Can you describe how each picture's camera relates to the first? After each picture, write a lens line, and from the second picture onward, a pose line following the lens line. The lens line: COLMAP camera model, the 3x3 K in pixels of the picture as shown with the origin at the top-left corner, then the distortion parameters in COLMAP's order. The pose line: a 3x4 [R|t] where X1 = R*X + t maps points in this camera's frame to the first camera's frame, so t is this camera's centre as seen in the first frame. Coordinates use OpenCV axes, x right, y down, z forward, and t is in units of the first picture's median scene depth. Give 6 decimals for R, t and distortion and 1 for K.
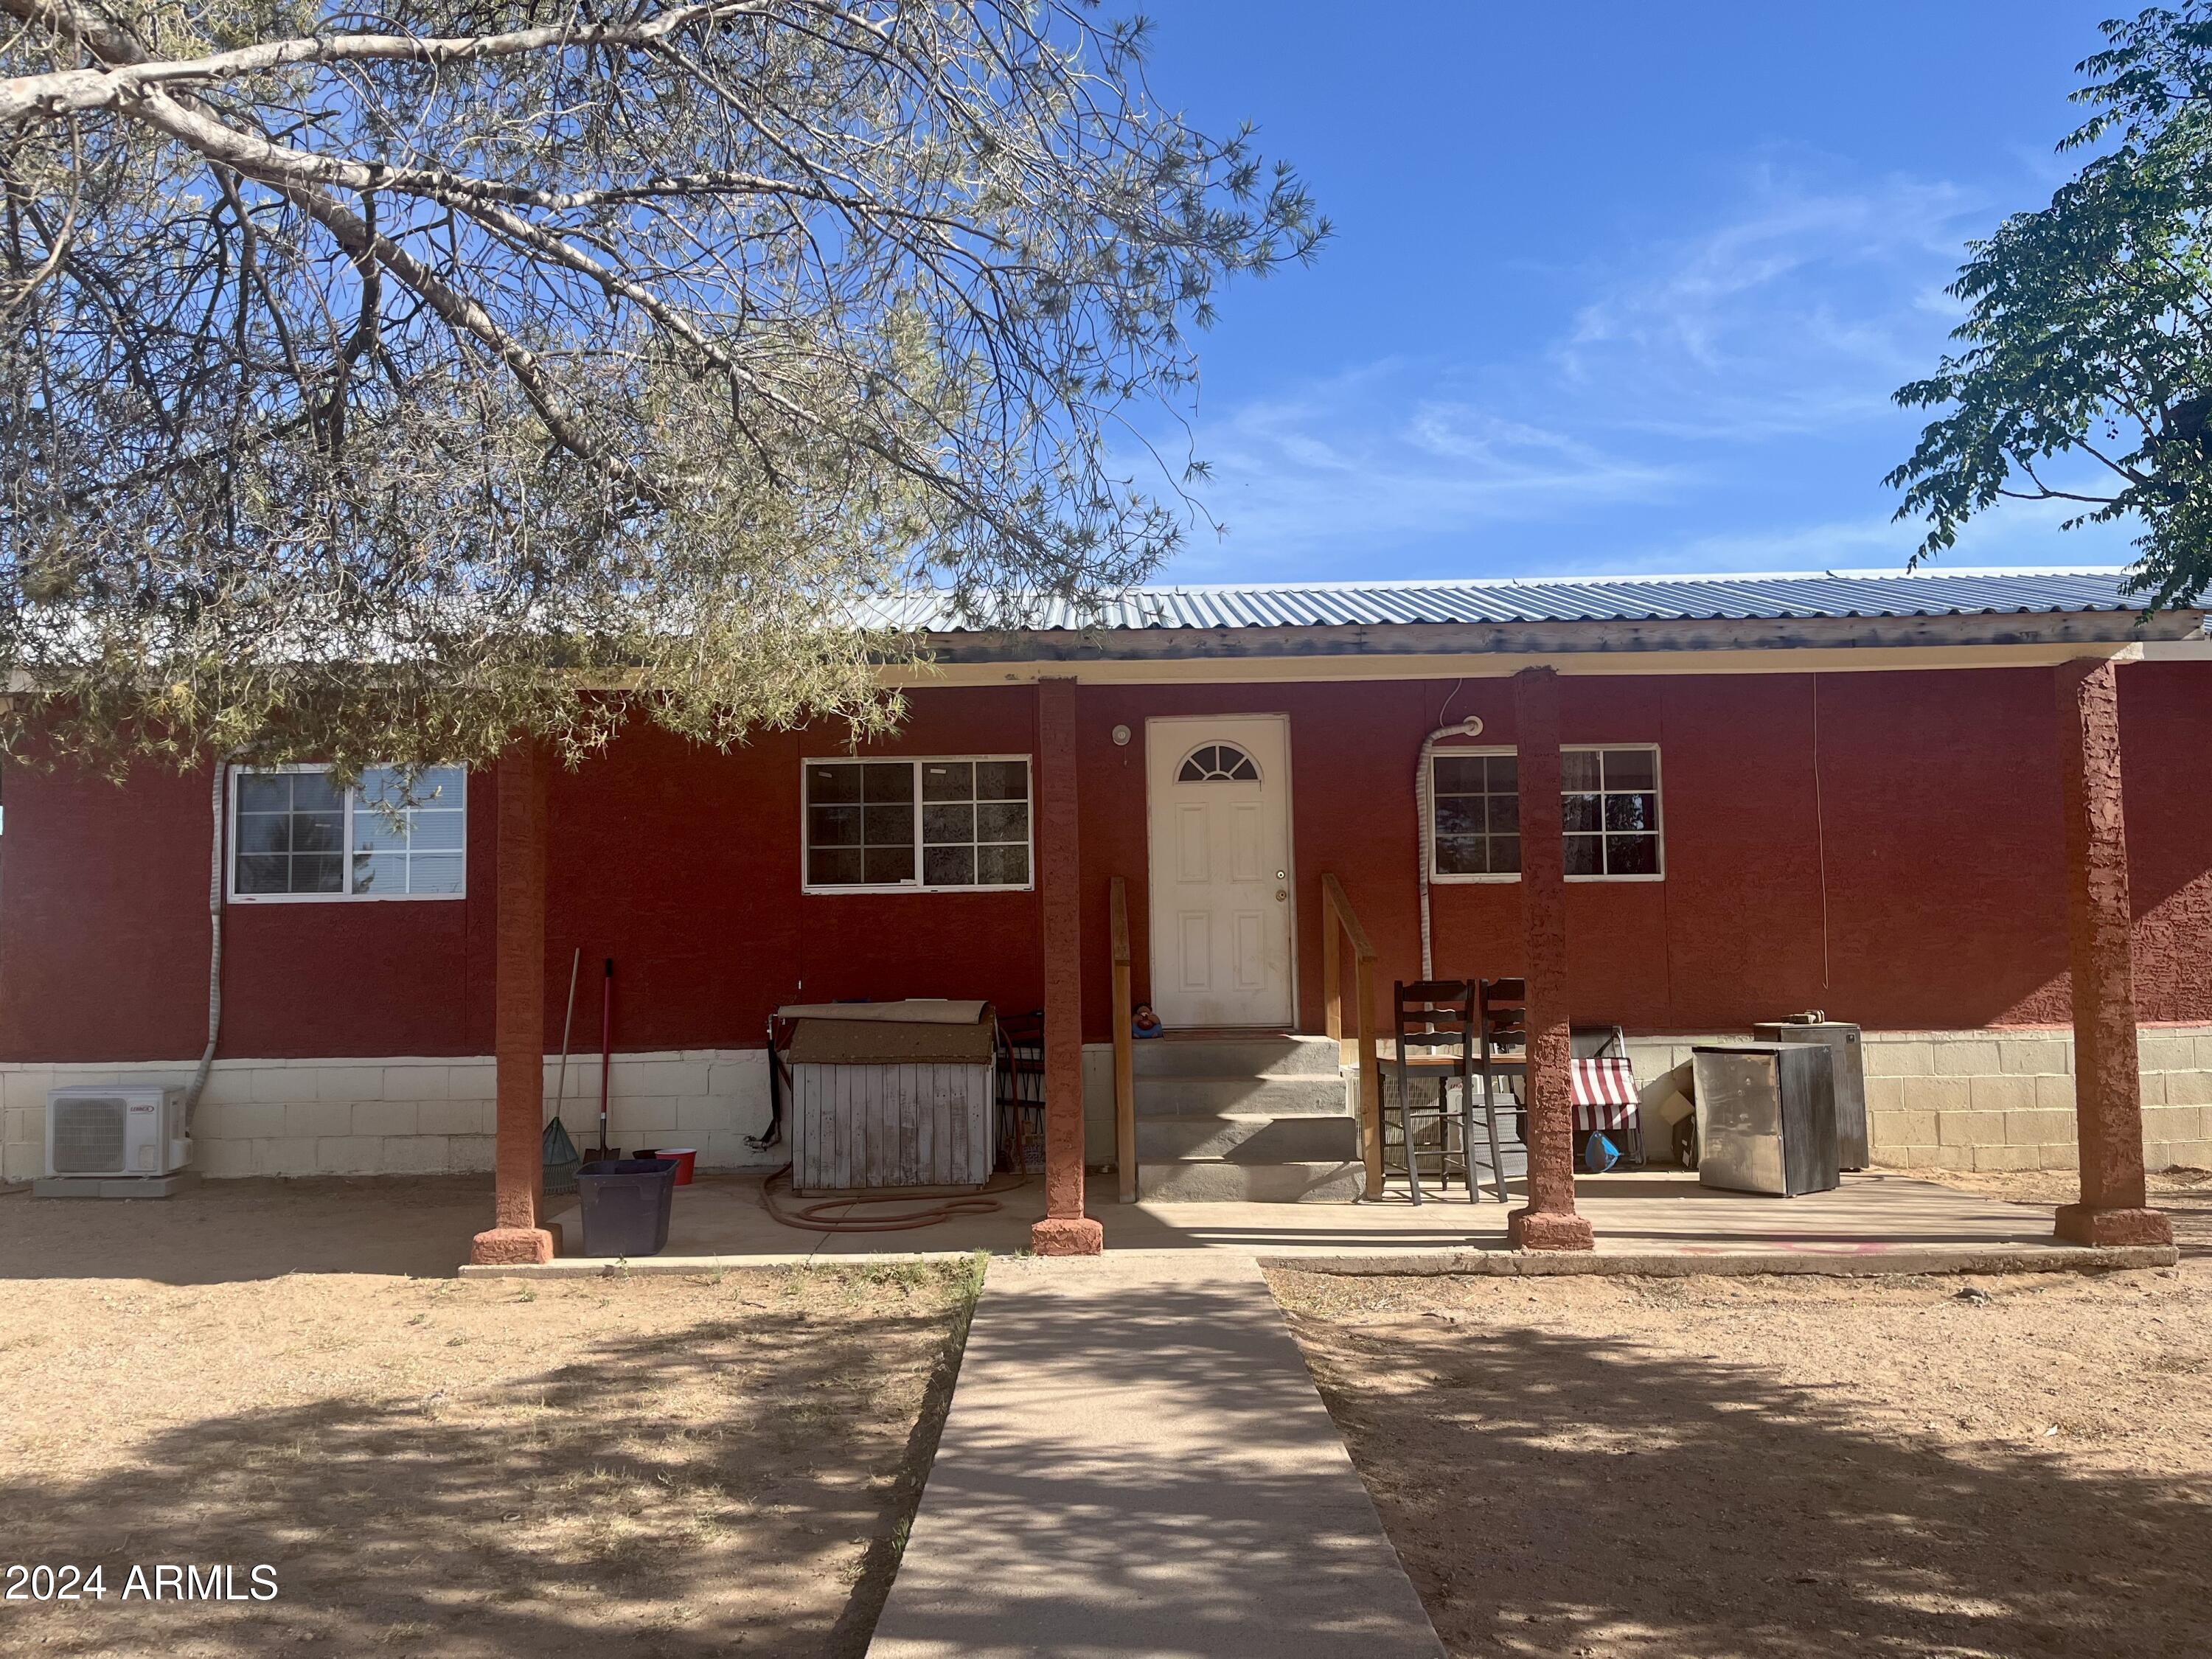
lens RADIAL K [[1653.8, 0, 1111.3], [0, 1653.8, 828.8], [0, 0, 1]] dist [0.036843, -0.003734]
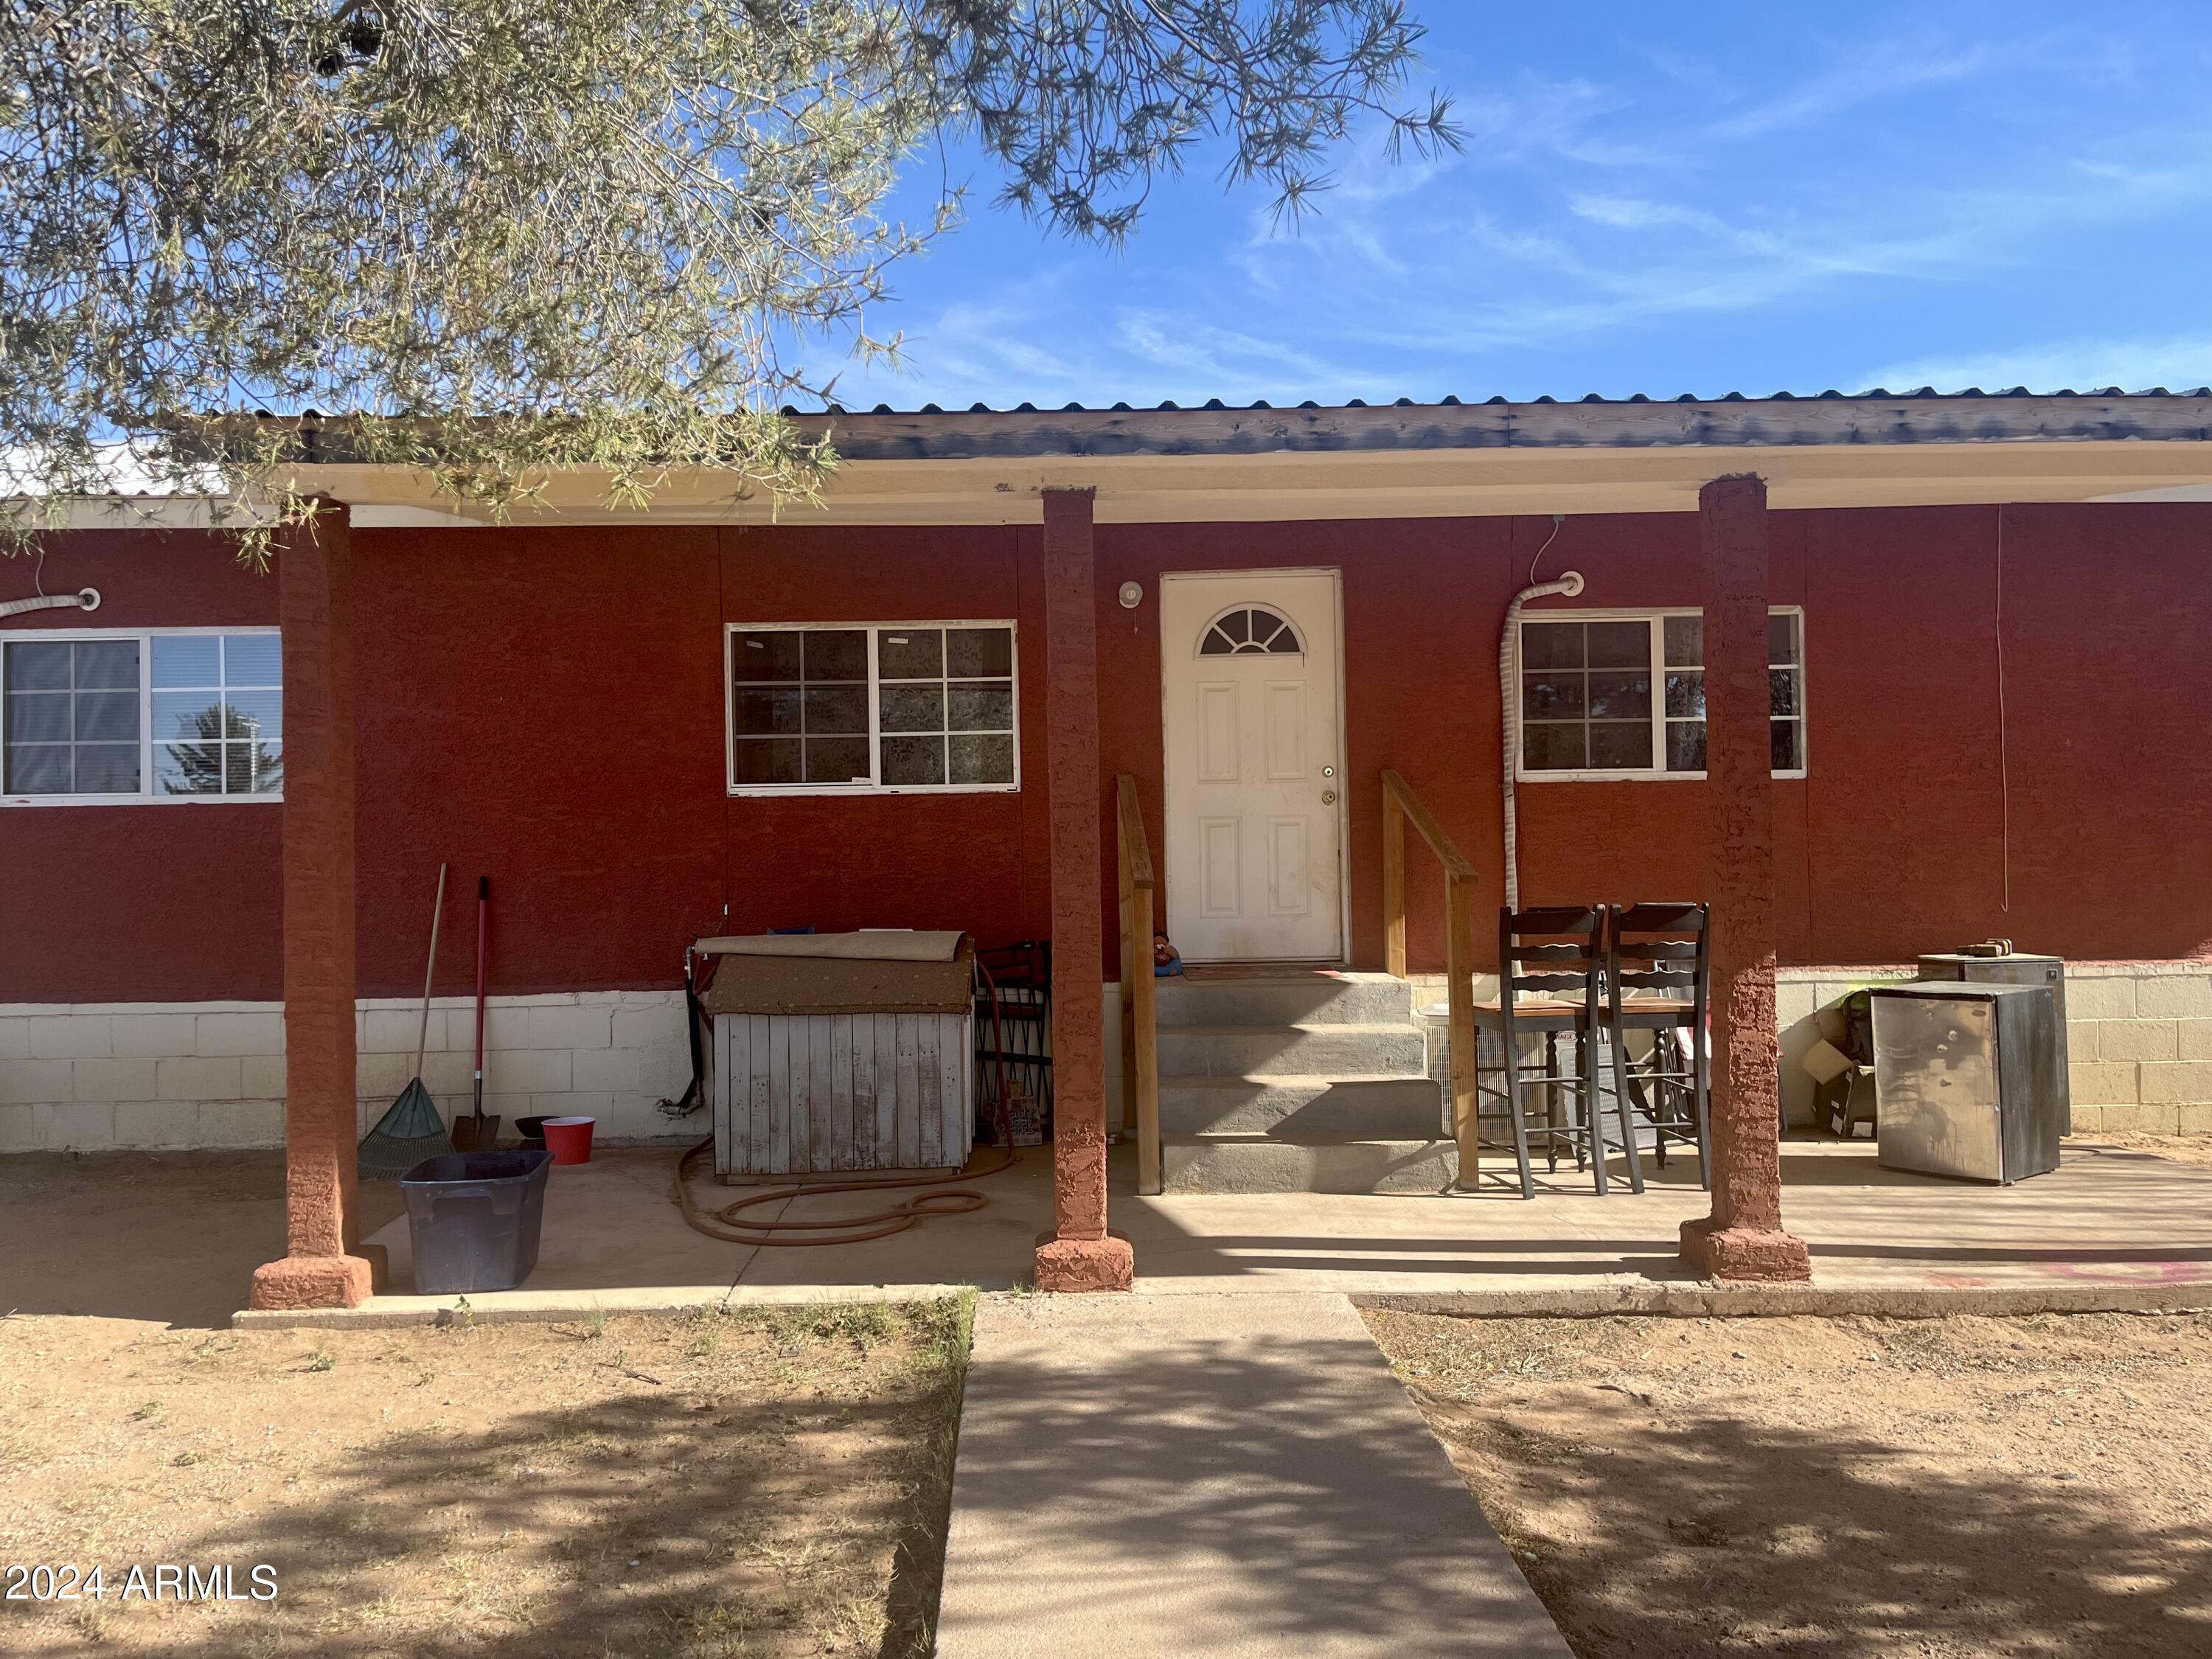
lens RADIAL K [[1653.8, 0, 1100.8], [0, 1653.8, 831.6], [0, 0, 1]] dist [0.036843, -0.003734]
pose [[0.999789, -0.000970, 0.020497, -0.028357], [-0.000208, 0.998351, 0.057411, 0.012956], [-0.020519, -0.057403, 0.998140, 0.237671]]
